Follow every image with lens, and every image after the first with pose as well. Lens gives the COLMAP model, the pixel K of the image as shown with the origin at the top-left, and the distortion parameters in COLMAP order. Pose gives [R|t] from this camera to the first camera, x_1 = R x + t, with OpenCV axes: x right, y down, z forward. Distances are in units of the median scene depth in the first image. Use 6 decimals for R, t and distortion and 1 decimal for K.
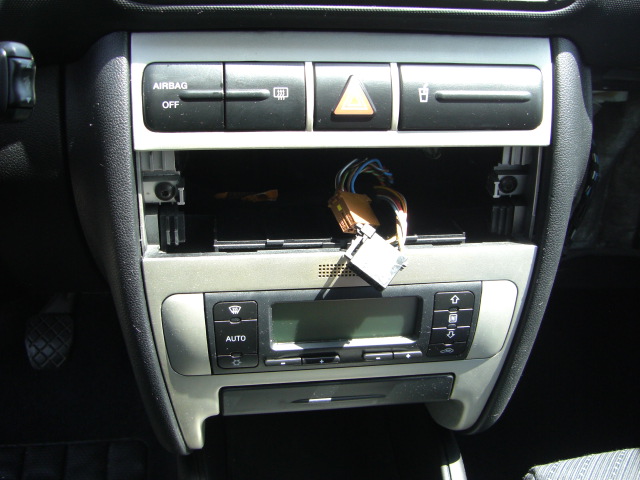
lens RADIAL K [[722.7, 0, 318.0], [0, 722.7, 228.5], [0, 0, 1]] dist [-0.198362, 0.168315]
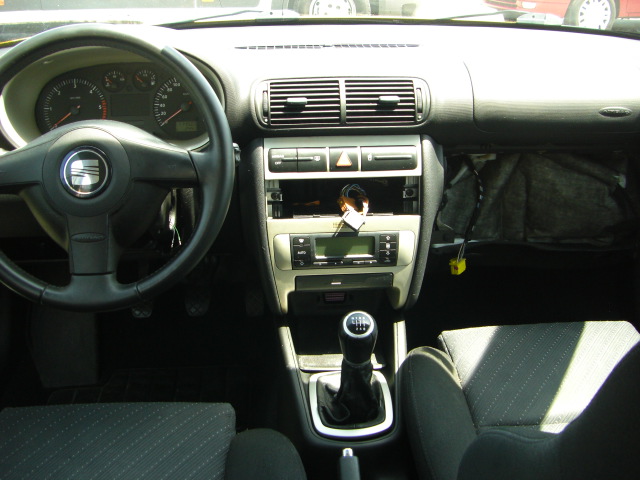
lens RADIAL K [[722.7, 0, 318.0], [0, 722.7, 228.5], [0, 0, 1]] dist [-0.198362, 0.168315]
pose [[0.995777, -0.015603, -0.090466, 0.176805], [0.005890, 0.994280, -0.106646, 0.336476], [0.091612, 0.105663, 0.990173, -1.542582]]
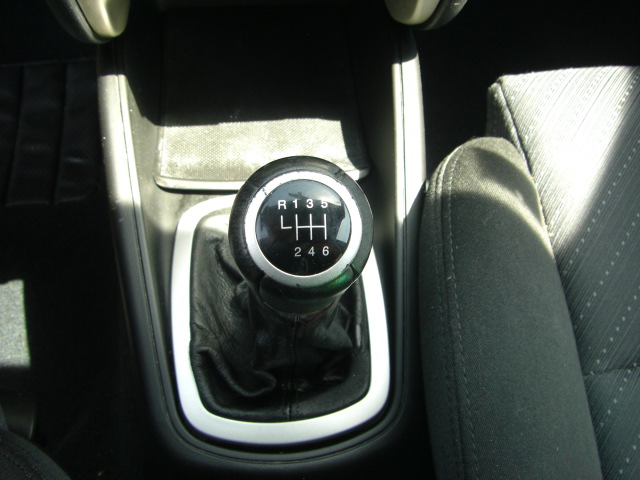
lens RADIAL K [[722.7, 0, 318.0], [0, 722.7, 228.5], [0, 0, 1]] dist [-0.198362, 0.168315]
pose [[0.999609, 0.026554, -0.008735, 0.114303], [-0.019562, 0.887722, 0.459964, 0.133852], [0.019968, -0.459614, 0.887894, 0.140472]]
